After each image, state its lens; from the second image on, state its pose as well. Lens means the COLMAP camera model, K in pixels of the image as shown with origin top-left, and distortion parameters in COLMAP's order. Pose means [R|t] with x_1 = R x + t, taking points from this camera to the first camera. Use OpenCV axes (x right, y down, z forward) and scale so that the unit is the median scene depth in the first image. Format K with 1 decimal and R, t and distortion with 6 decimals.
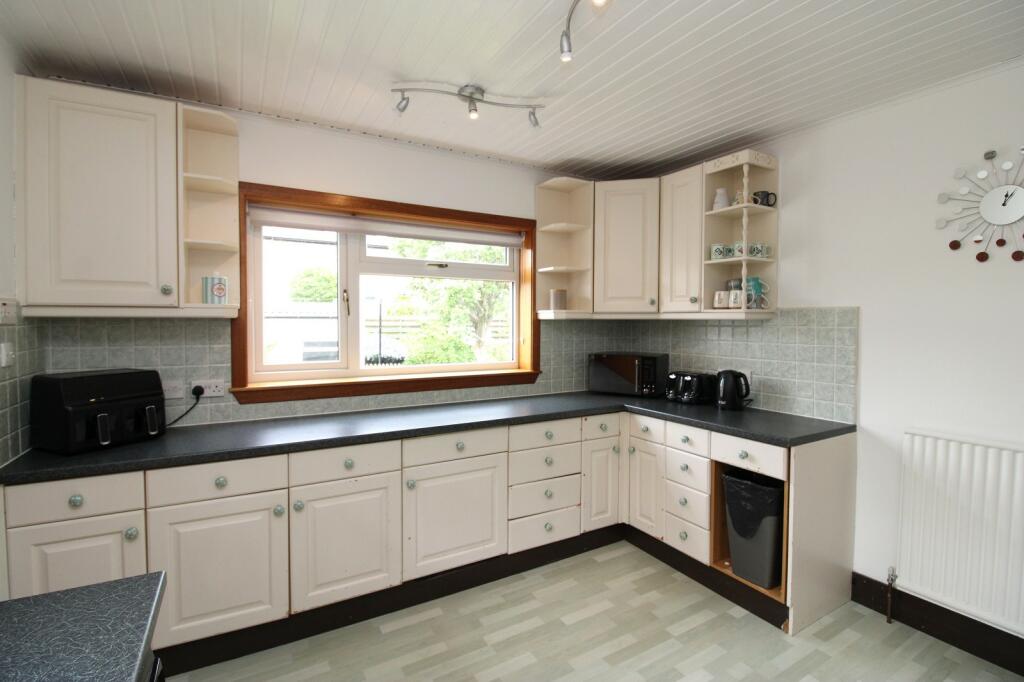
lens RADIAL K [[479.3, 0, 516.8], [0, 479.3, 337.4], [0, 0, 1]] dist [-0.001844, -0.000719]
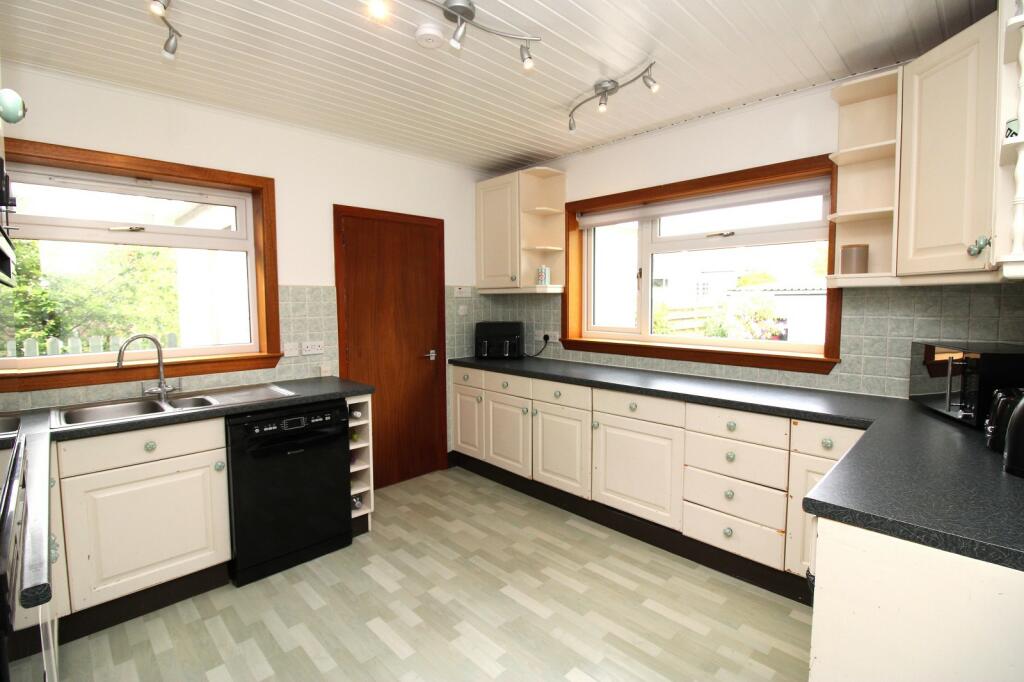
lens RADIAL K [[479.3, 0, 516.8], [0, 479.3, 337.4], [0, 0, 1]] dist [-0.001844, -0.000719]
pose [[0.244412, 0.073414, -0.966888, 0.880507], [-0.027314, 0.997255, 0.068815, -0.000510], [0.969287, 0.009590, 0.245746, 0.474539]]
